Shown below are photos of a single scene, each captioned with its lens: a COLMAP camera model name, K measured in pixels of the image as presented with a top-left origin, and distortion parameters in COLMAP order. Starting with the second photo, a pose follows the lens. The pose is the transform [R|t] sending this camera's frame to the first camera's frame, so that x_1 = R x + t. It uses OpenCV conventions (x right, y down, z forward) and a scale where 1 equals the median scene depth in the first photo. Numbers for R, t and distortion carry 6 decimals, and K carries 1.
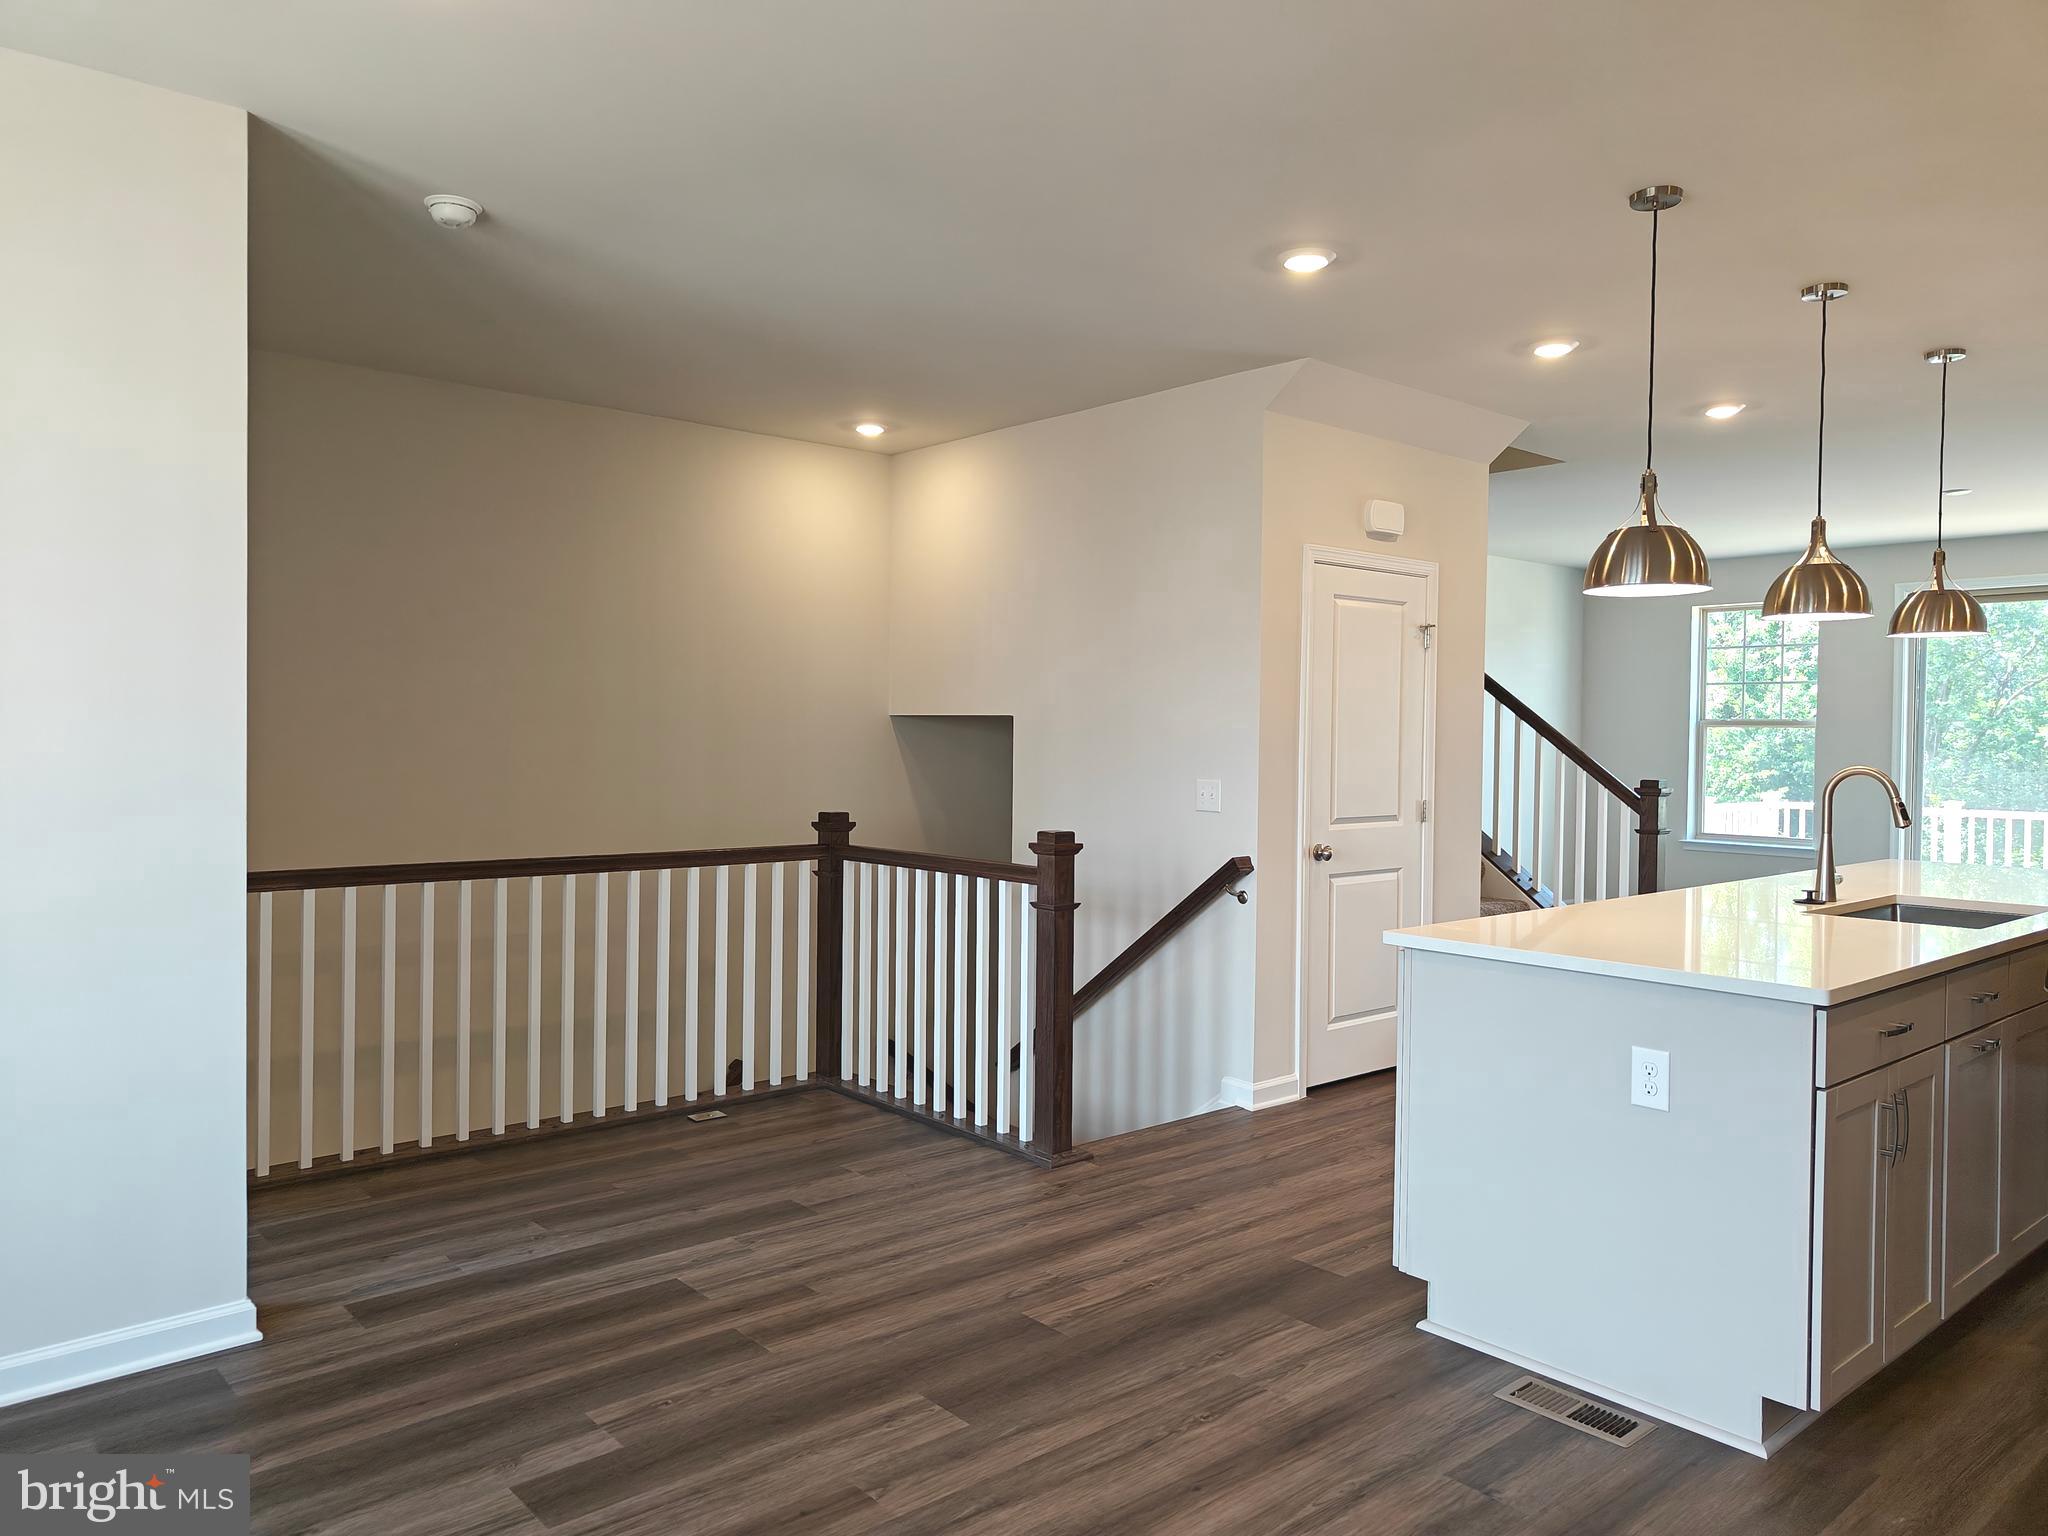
lens RADIAL K [[1425.9, 0, 1023.7], [0, 1425.9, 763.3], [0, 0, 1]] dist [0.017813, -0.000019]
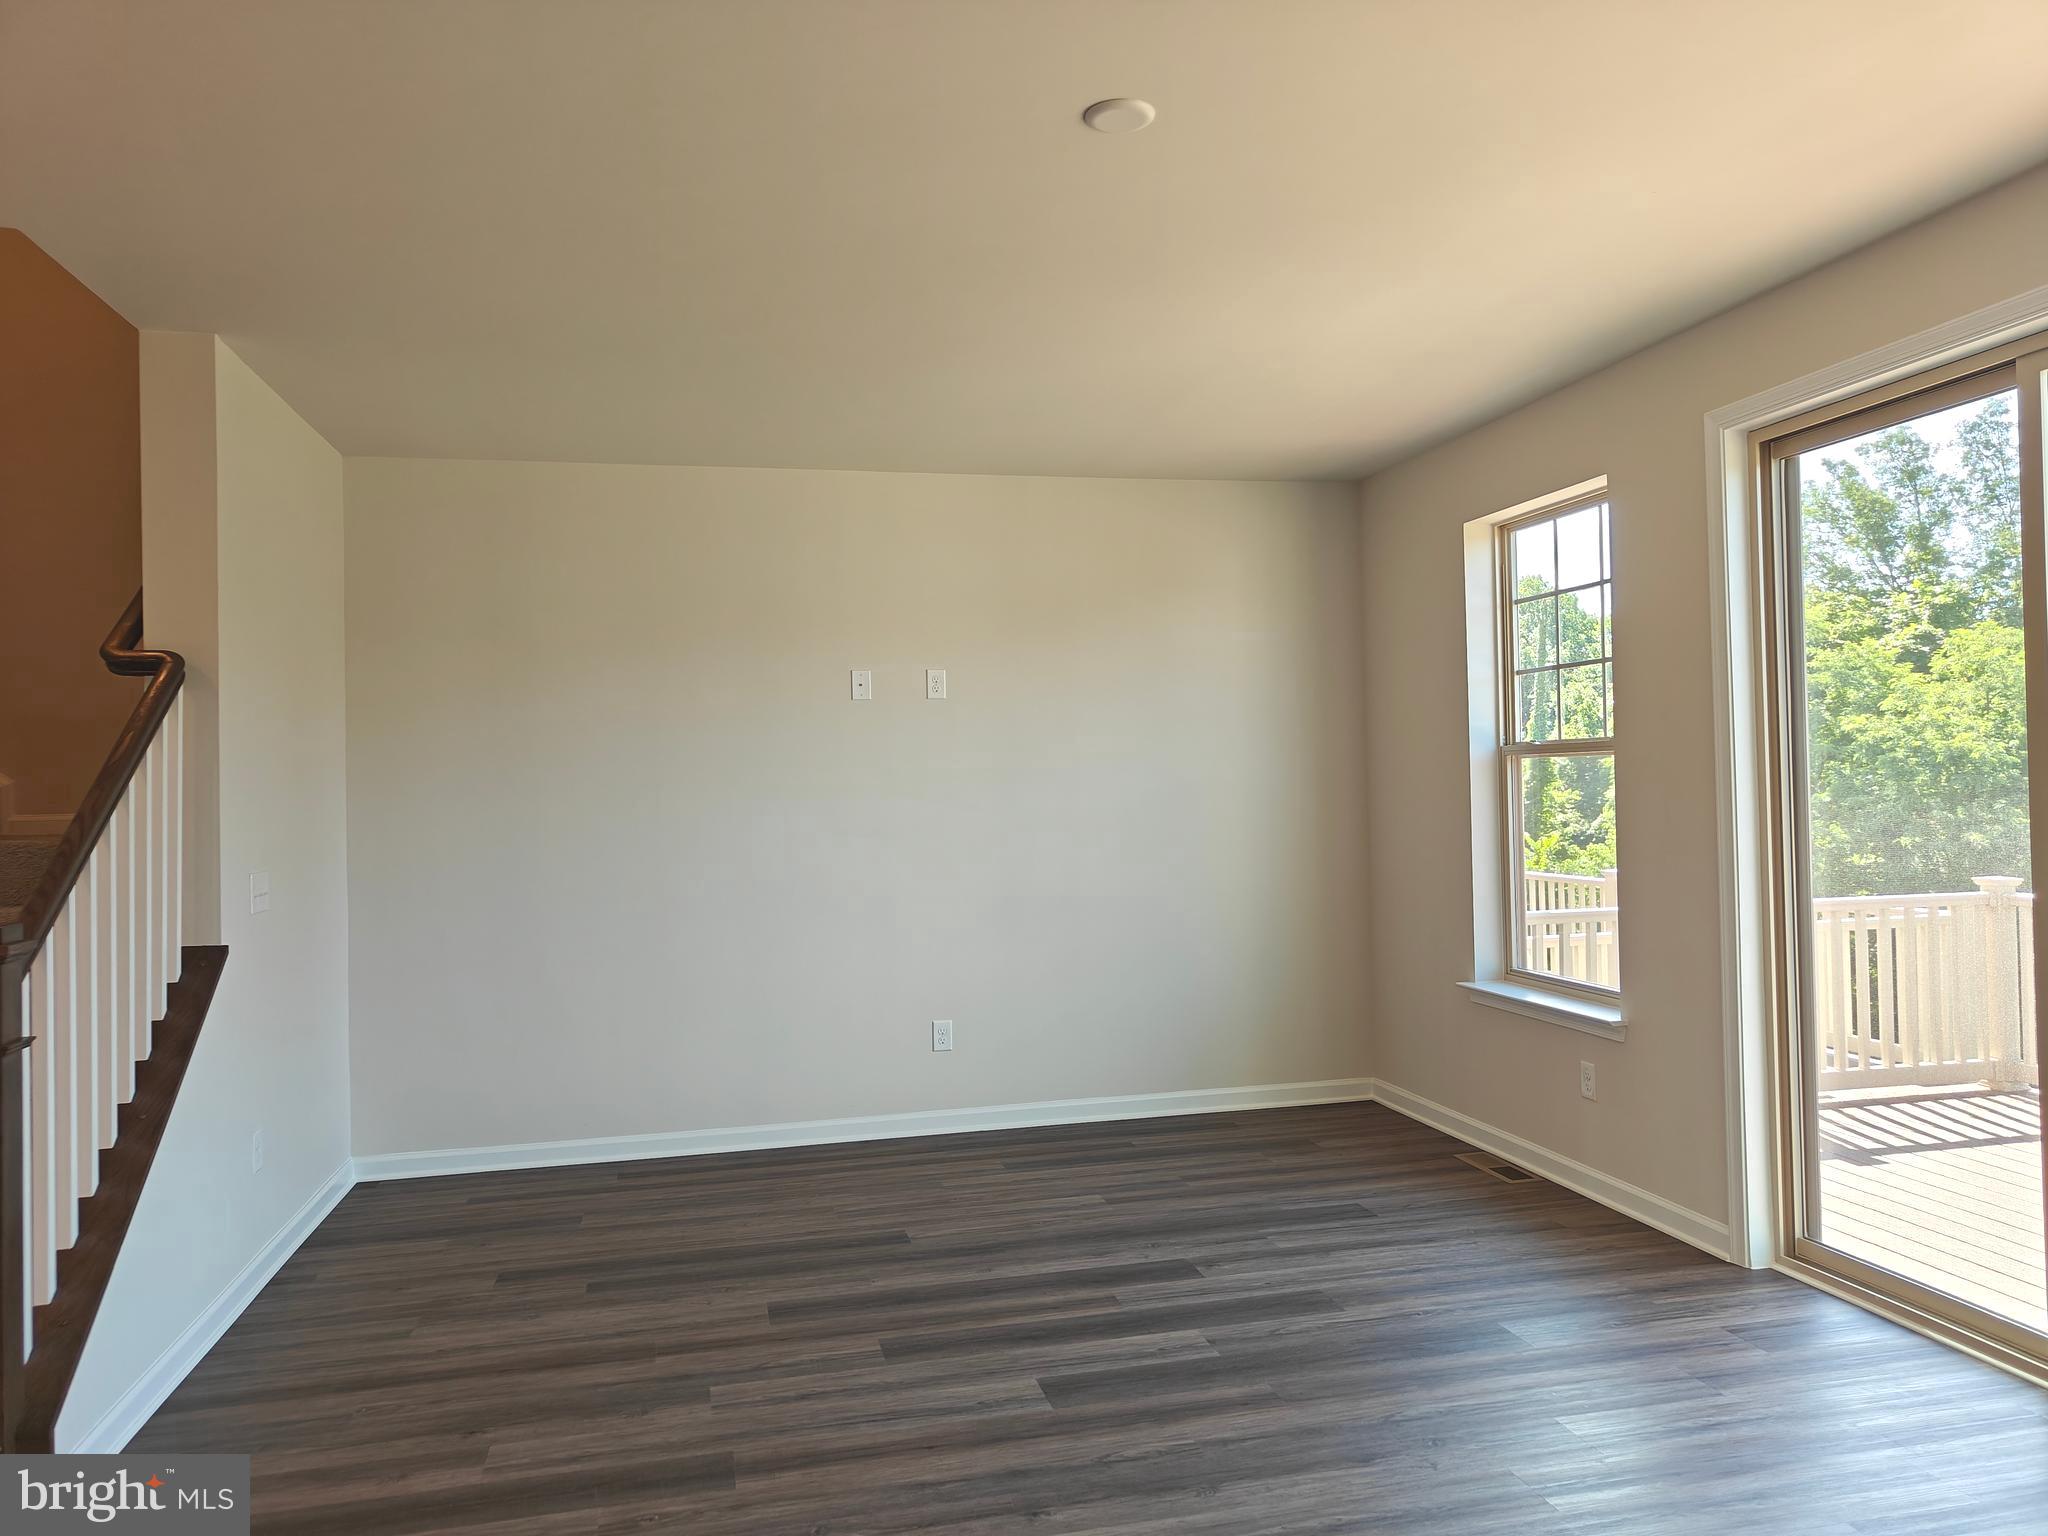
lens RADIAL K [[1425.9, 0, 1023.7], [0, 1425.9, 763.3], [0, 0, 1]] dist [0.017813, -0.000019]
pose [[0.881949, -0.040681, -0.469586, 1.297348], [0.023784, 0.998840, -0.041861, -0.015409], [0.470744, 0.025751, 0.881894, 1.093919]]
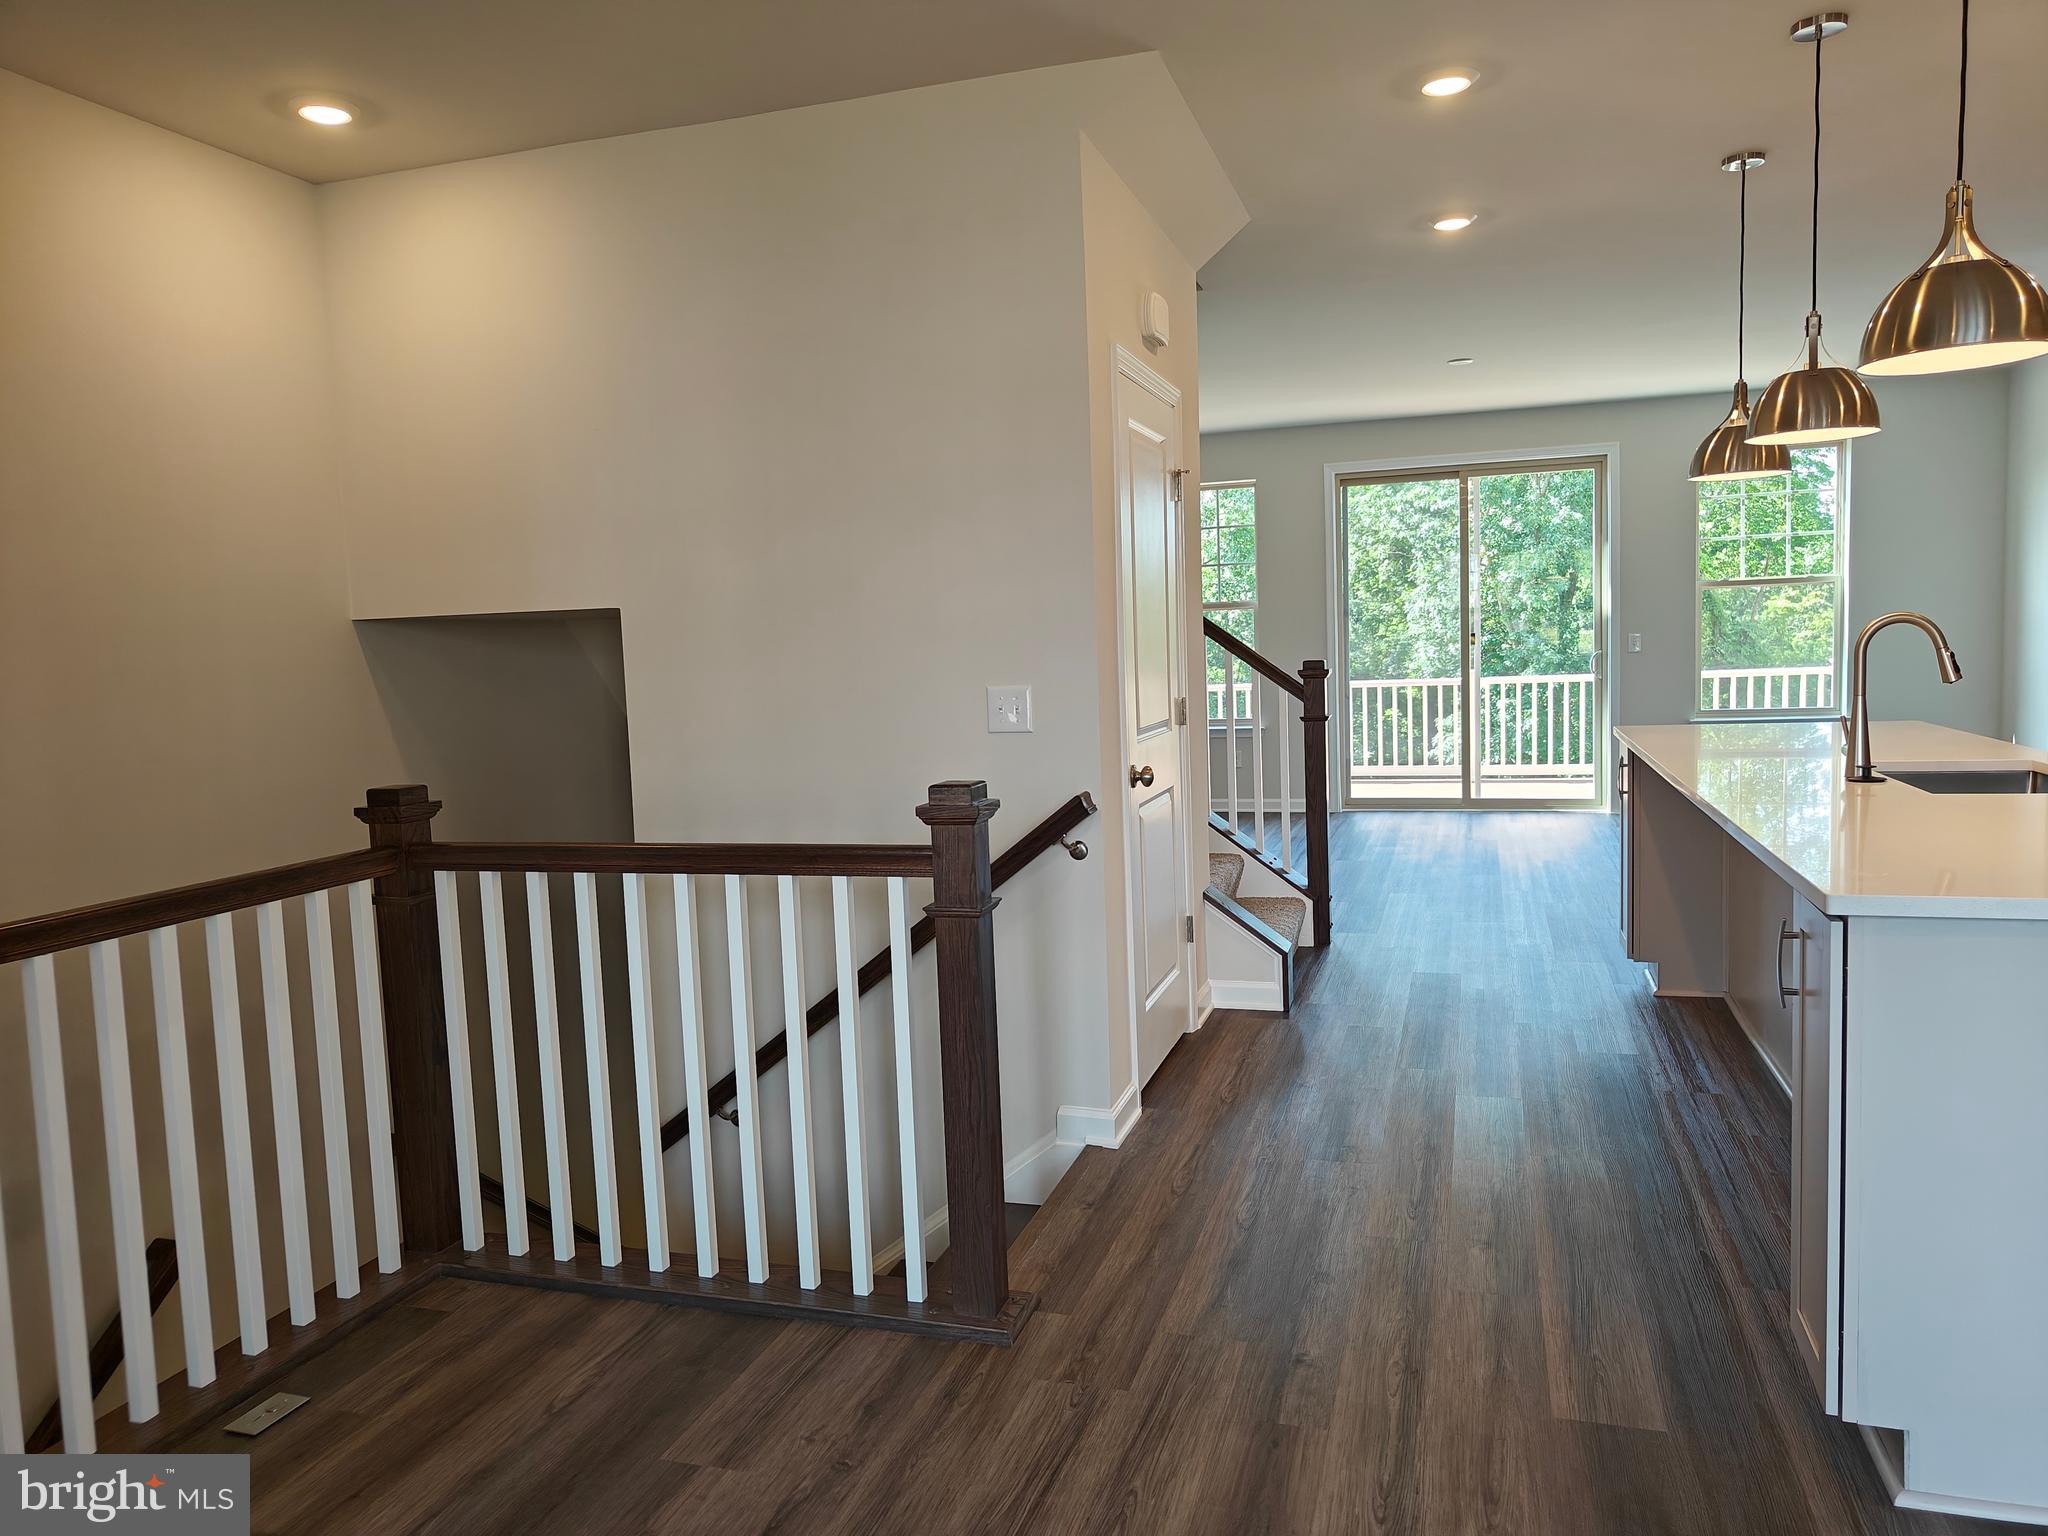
lens RADIAL K [[1434.6, 0, 1022.1], [0, 1434.6, 772.1], [0, 0, 1]] dist [0.001412, -0.001213]
pose [[0.853210, -0.092427, 0.513313, -0.253026], [0.059172, 0.994972, 0.080802, -0.002648], [-0.518200, -0.038567, 0.854389, 0.476035]]
